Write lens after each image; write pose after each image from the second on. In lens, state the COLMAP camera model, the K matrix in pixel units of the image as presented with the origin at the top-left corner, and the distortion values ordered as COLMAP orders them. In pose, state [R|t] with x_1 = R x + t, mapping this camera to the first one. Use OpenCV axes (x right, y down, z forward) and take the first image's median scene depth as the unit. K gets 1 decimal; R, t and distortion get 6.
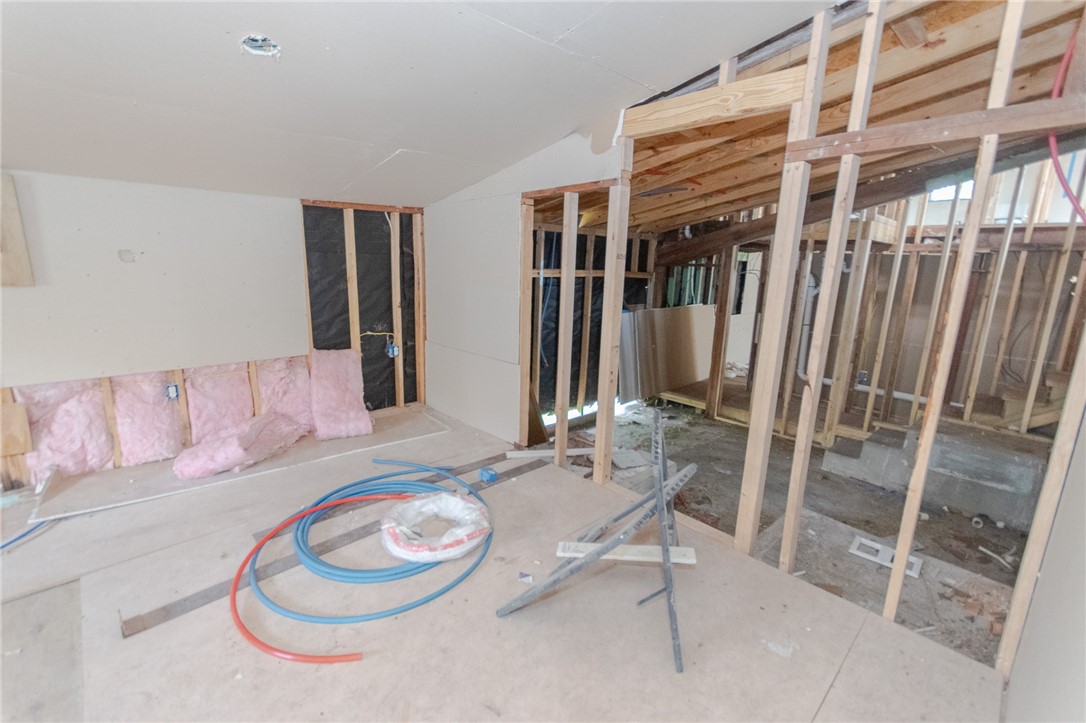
lens RADIAL K [[476.8, 0, 542.1], [0, 476.8, 364.4], [0, 0, 1]] dist [0.000725, 0.000345]
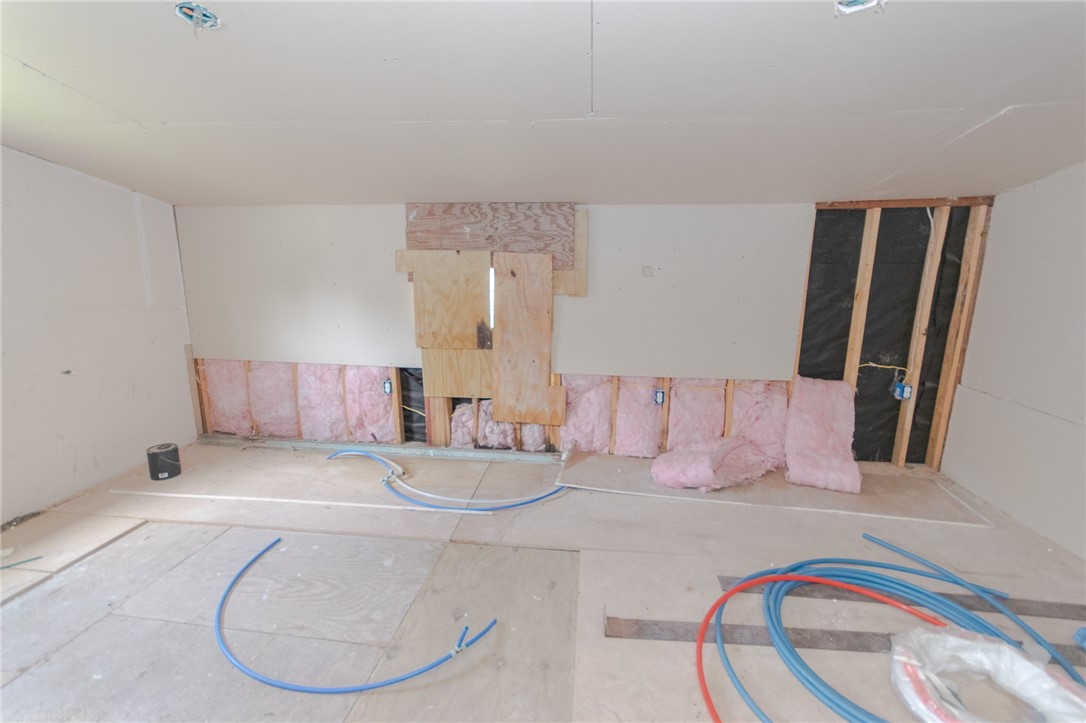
lens RADIAL K [[491.5, 0, 540.8], [0, 491.5, 366.8], [0, 0, 1]] dist [0.005770, 0.001005]
pose [[0.641684, 0.133474, -0.755265, -0.123060], [-0.152186, 0.987318, 0.045184, -0.019523], [0.751718, 0.085947, 0.653860, 0.073331]]
